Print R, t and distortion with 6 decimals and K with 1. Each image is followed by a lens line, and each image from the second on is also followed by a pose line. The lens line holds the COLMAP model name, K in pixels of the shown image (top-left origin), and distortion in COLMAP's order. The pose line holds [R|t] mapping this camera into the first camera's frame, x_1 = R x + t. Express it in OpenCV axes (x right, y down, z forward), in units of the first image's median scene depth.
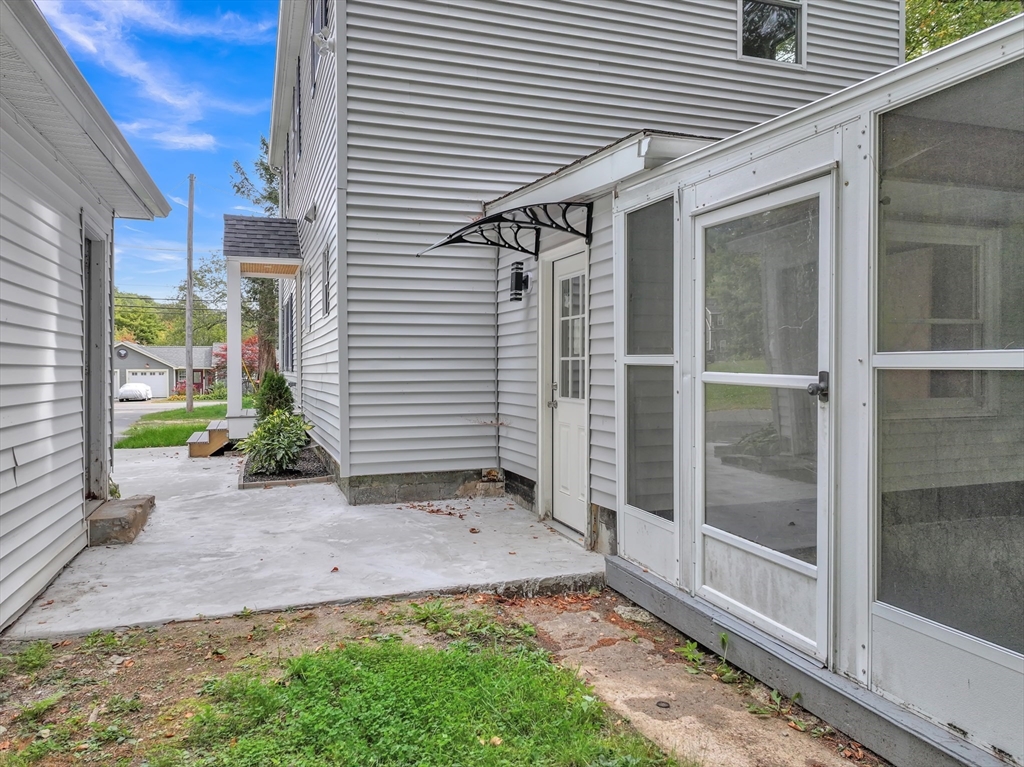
lens RADIAL K [[731.6, 0, 510.4], [0, 731.6, 380.5], [0, 0, 1]] dist [-0.010480, 0.002526]
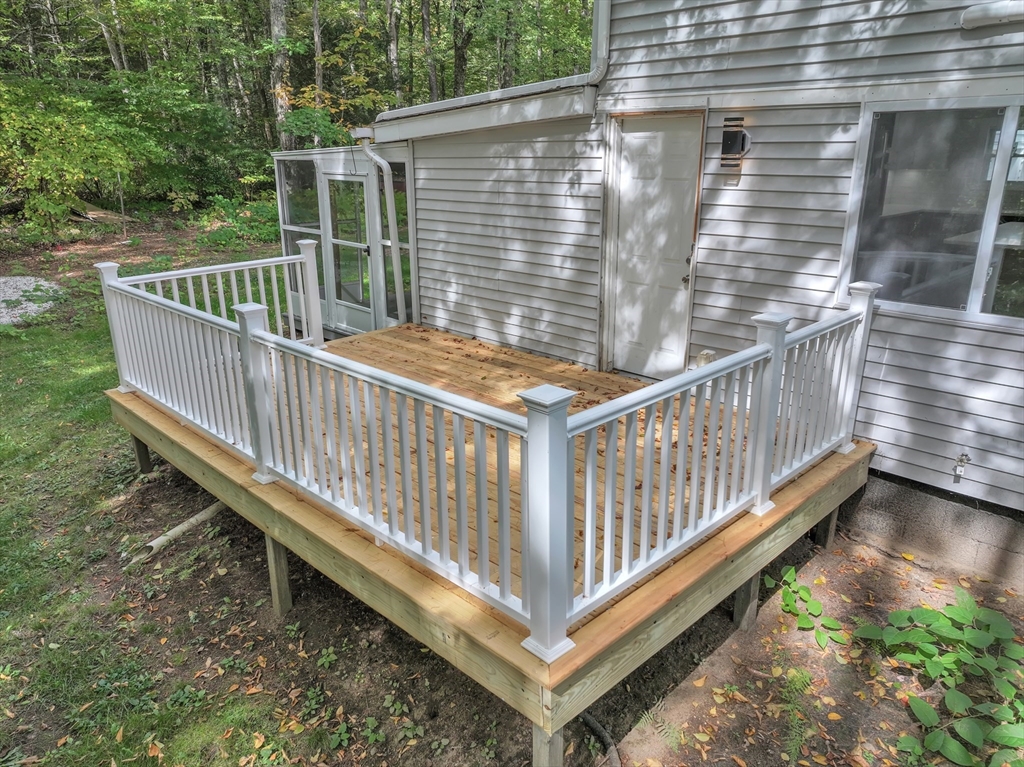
lens RADIAL K [[731.6, 0, 512.3], [0, 731.6, 384.7], [0, 0, 1]] dist [-0.010480, 0.002526]
pose [[0.904353, -0.142583, 0.402263, -0.284057], [0.016697, 0.953641, 0.300482, -0.293267], [-0.426458, -0.265025, 0.864809, -1.698281]]
